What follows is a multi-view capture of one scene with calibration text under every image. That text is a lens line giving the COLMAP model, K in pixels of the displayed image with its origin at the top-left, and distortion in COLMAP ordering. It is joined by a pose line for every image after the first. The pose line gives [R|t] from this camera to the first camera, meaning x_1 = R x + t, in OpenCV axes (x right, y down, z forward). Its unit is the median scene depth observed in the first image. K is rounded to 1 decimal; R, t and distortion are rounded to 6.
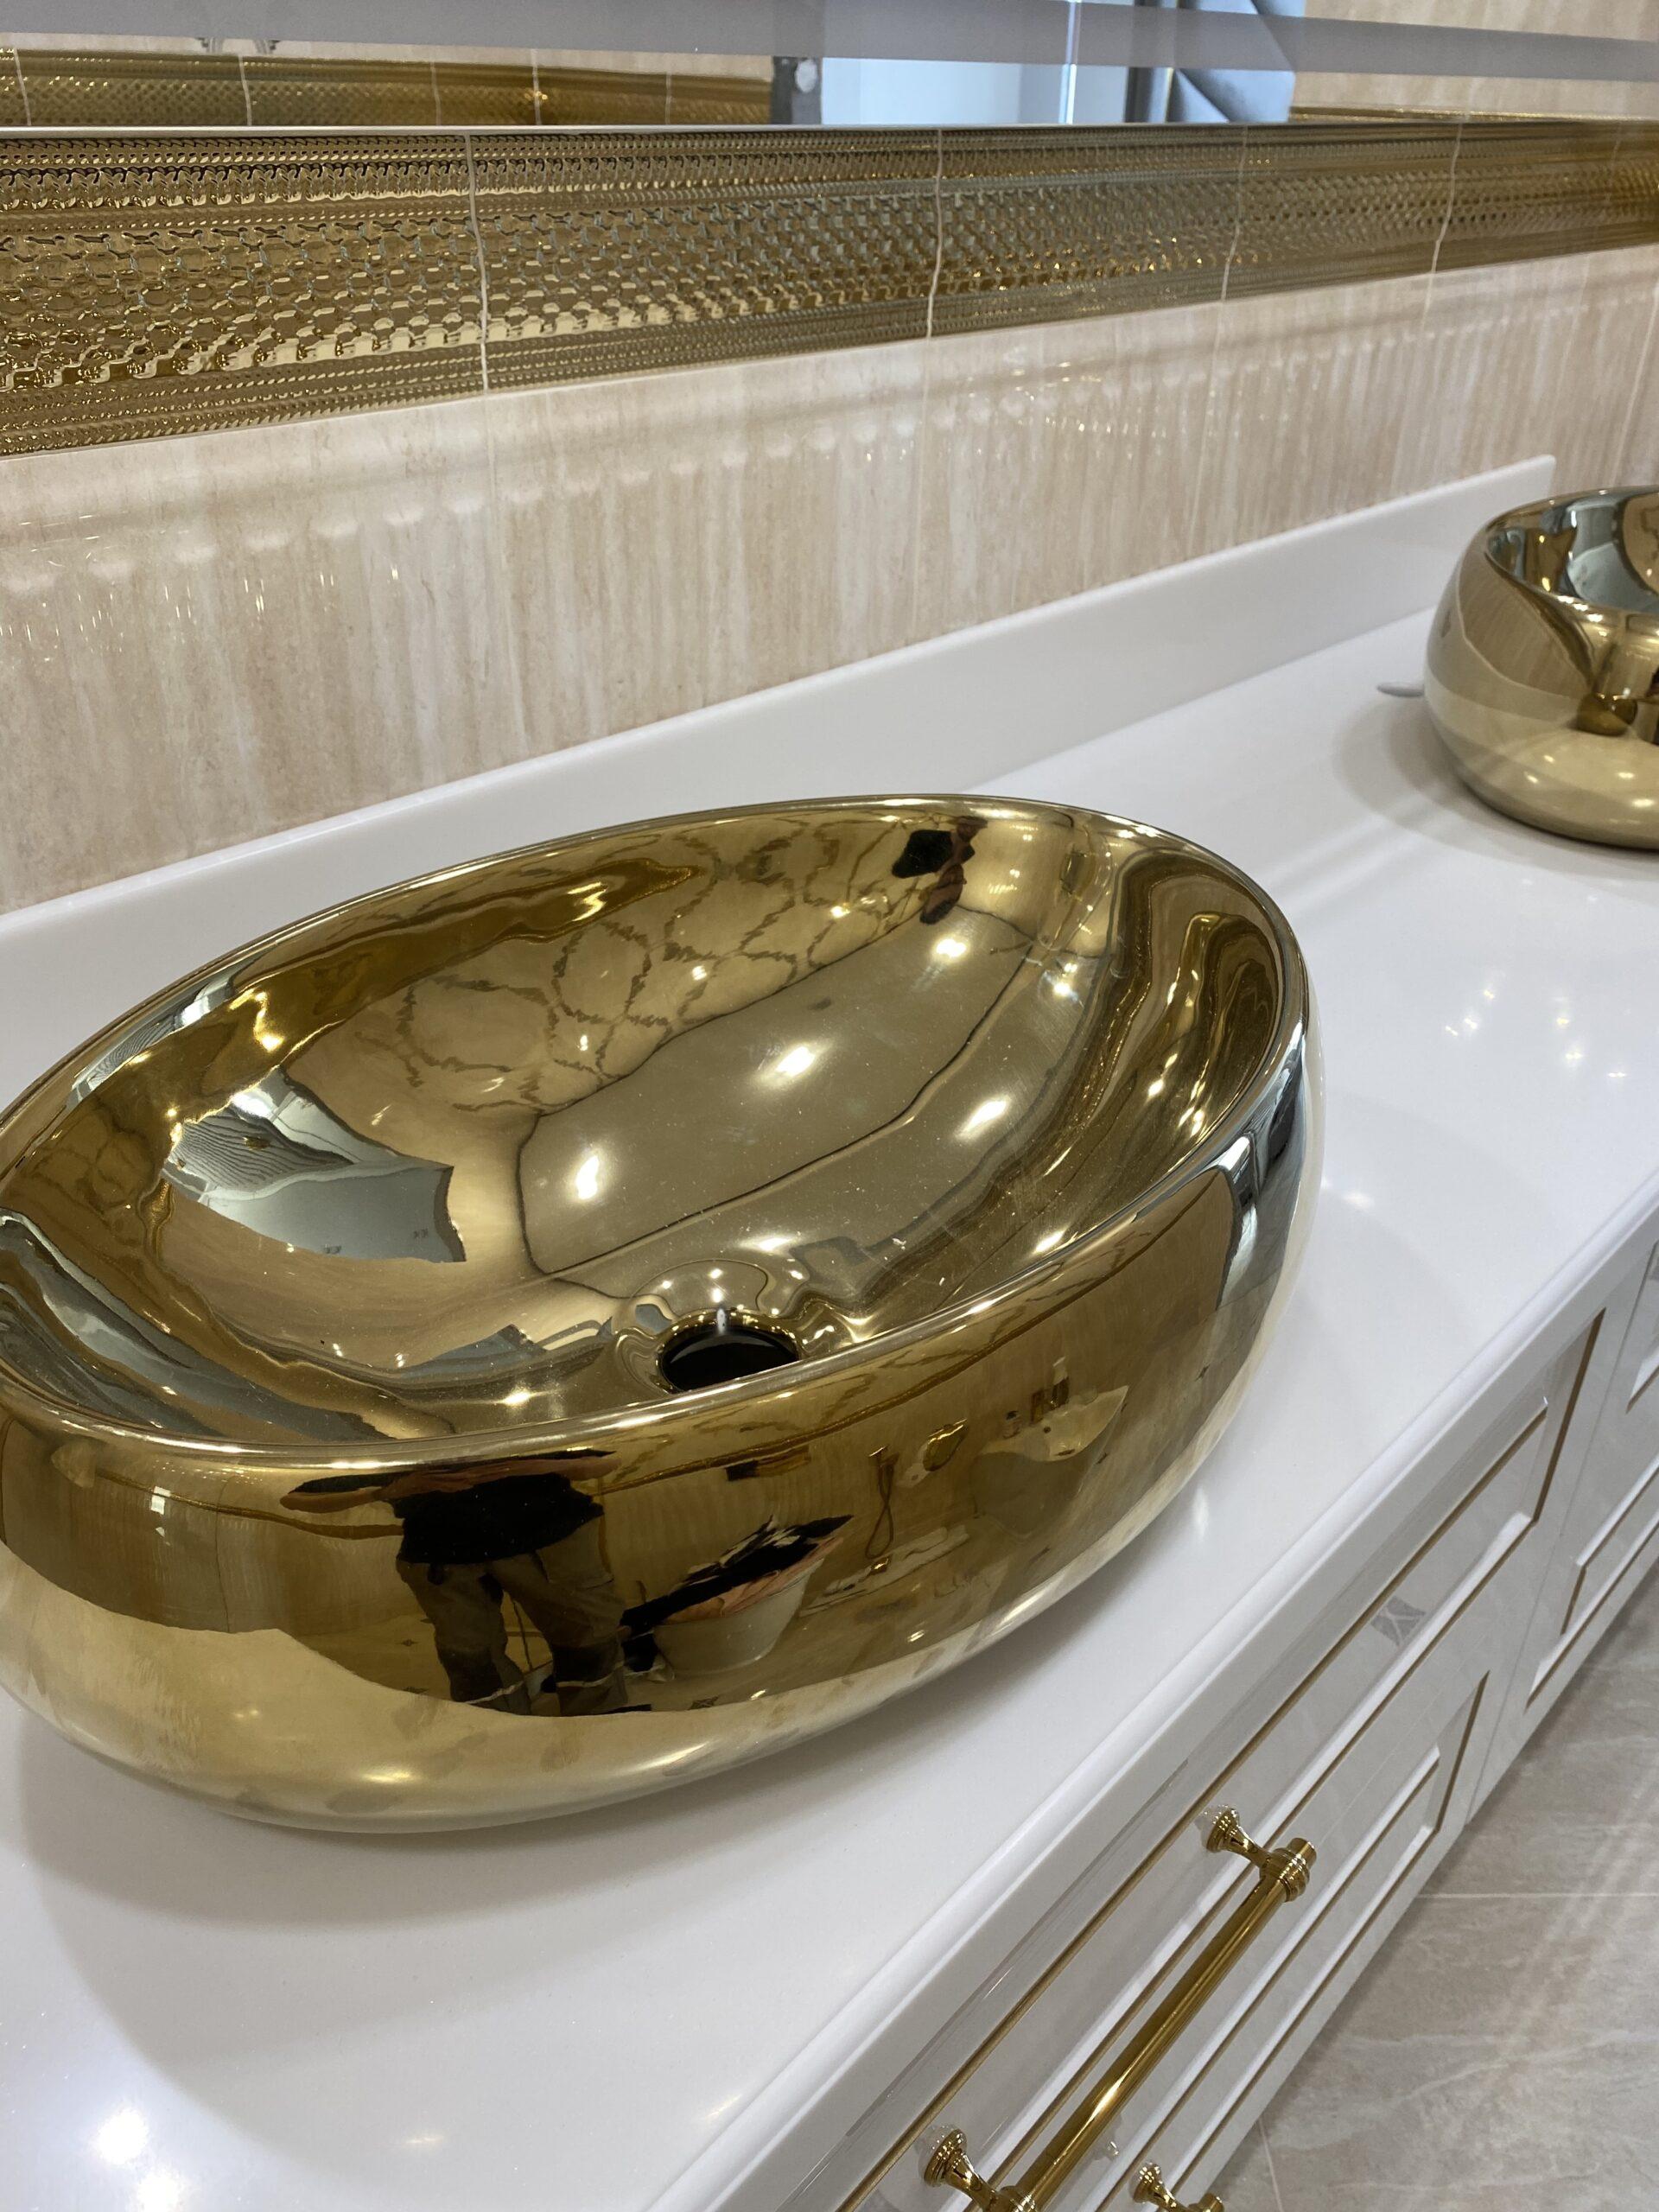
lens RADIAL K [[1719.6, 0, 829.5], [0, 1719.6, 1106.0], [0, 0, 1]] dist [-0.007579, 0.002812]
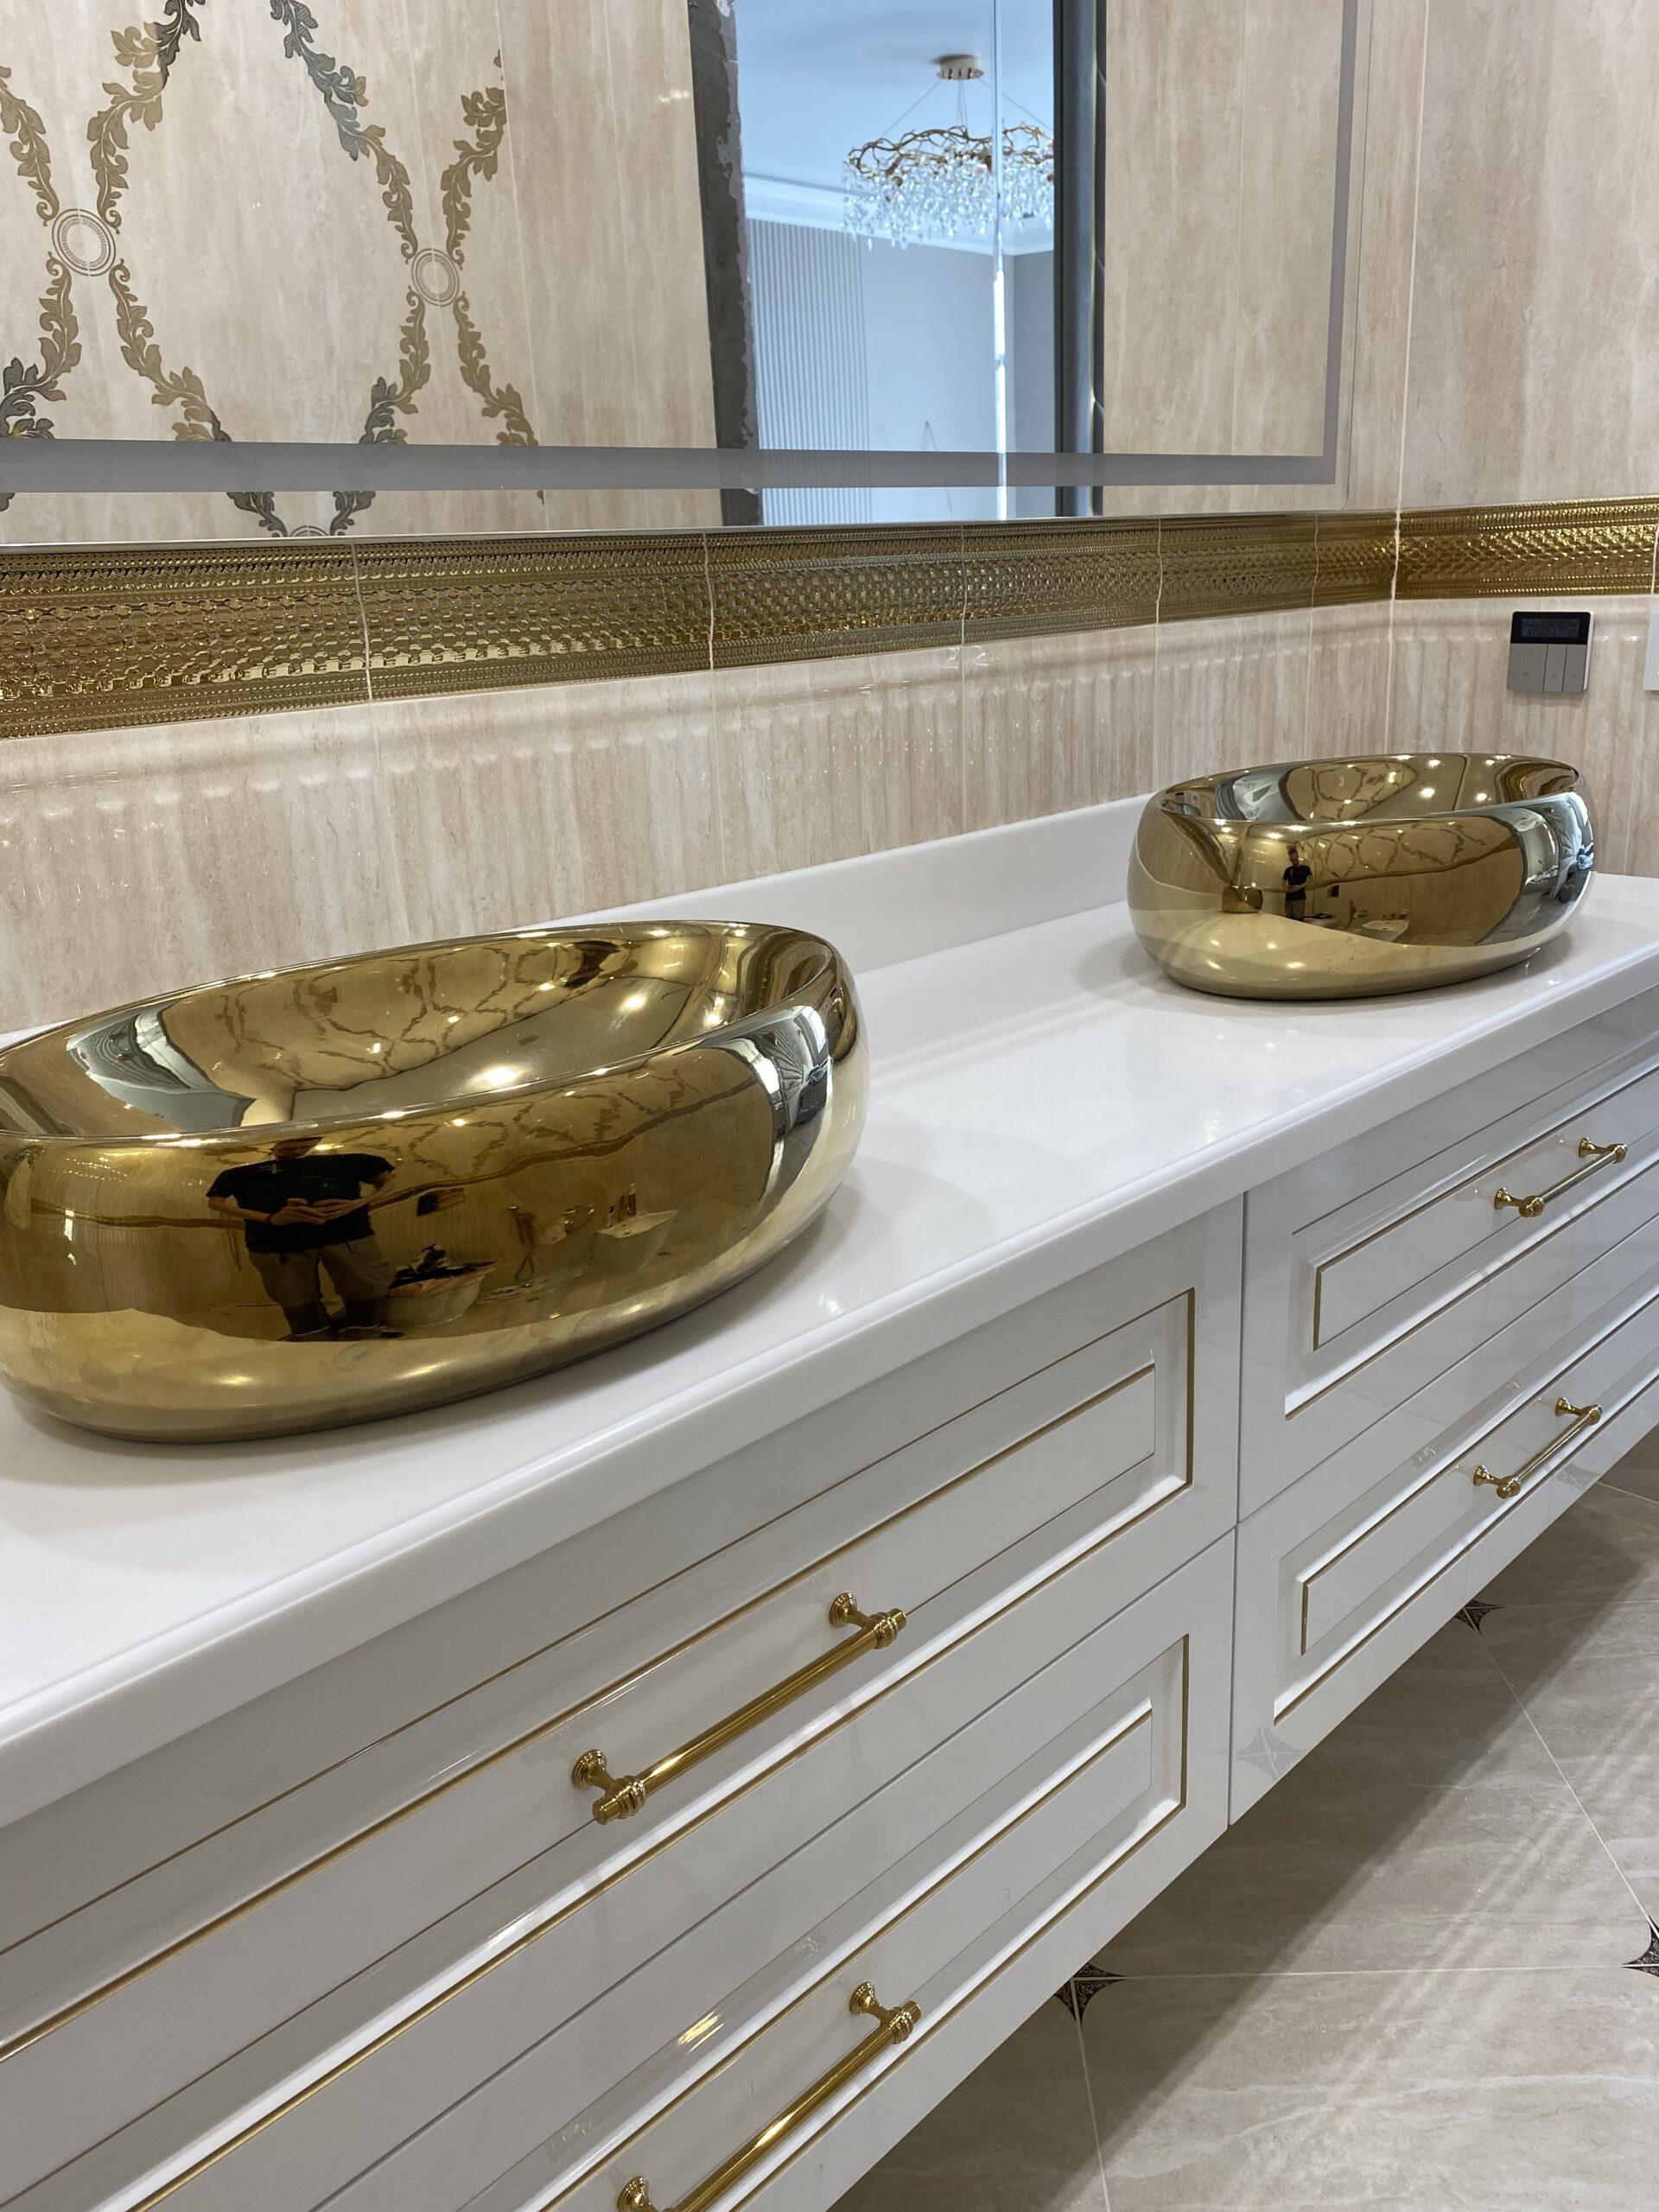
lens RADIAL K [[1704.9, 0, 828.2], [0, 1704.9, 1096.4], [0, 0, 1]] dist [0.027768, -0.036357]
pose [[0.997641, -0.048555, -0.048525, 0.197431], [0.035891, 0.971517, -0.234237, 0.222186], [0.058516, 0.231943, 0.970968, -0.274366]]
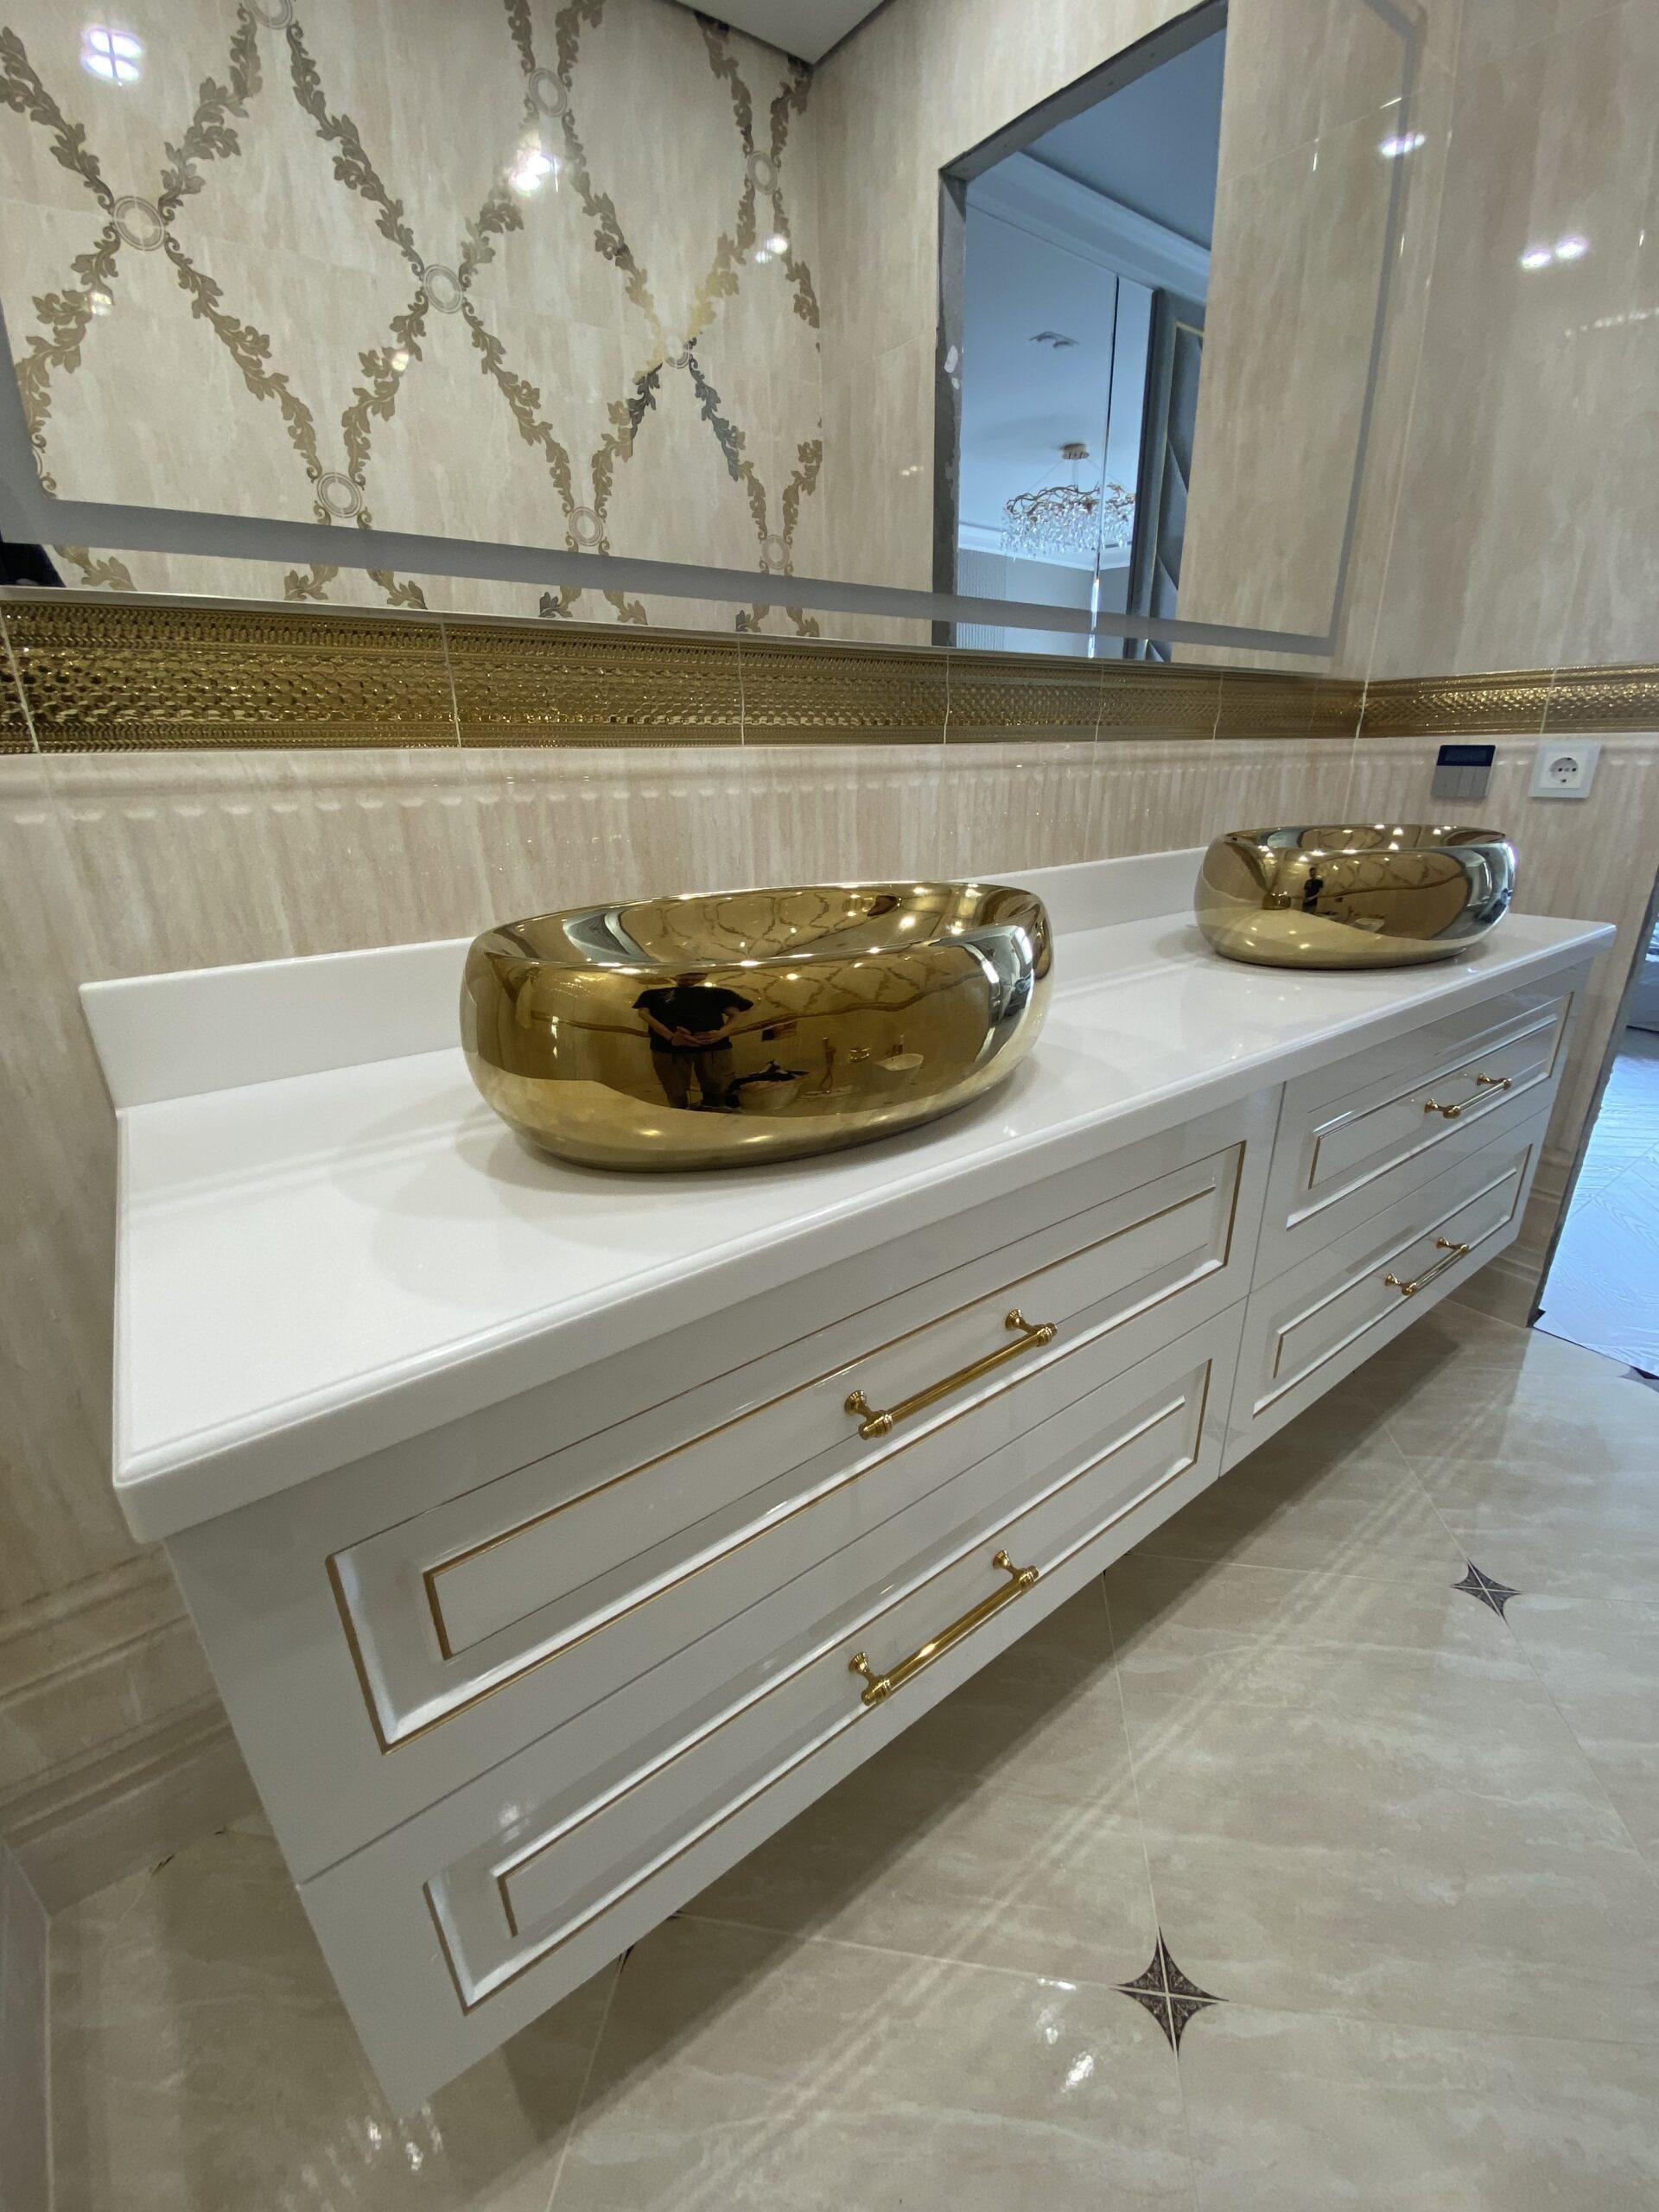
lens RADIAL K [[904.4, 0, 814.8], [0, 904.4, 1103.3], [0, 0, 1]] dist [0.022962, -0.038419]
pose [[0.982185, 0.026988, -0.185970, 0.121221], [-0.059573, 0.983306, -0.171934, 0.236745], [0.178225, 0.179950, 0.967395, -0.116039]]
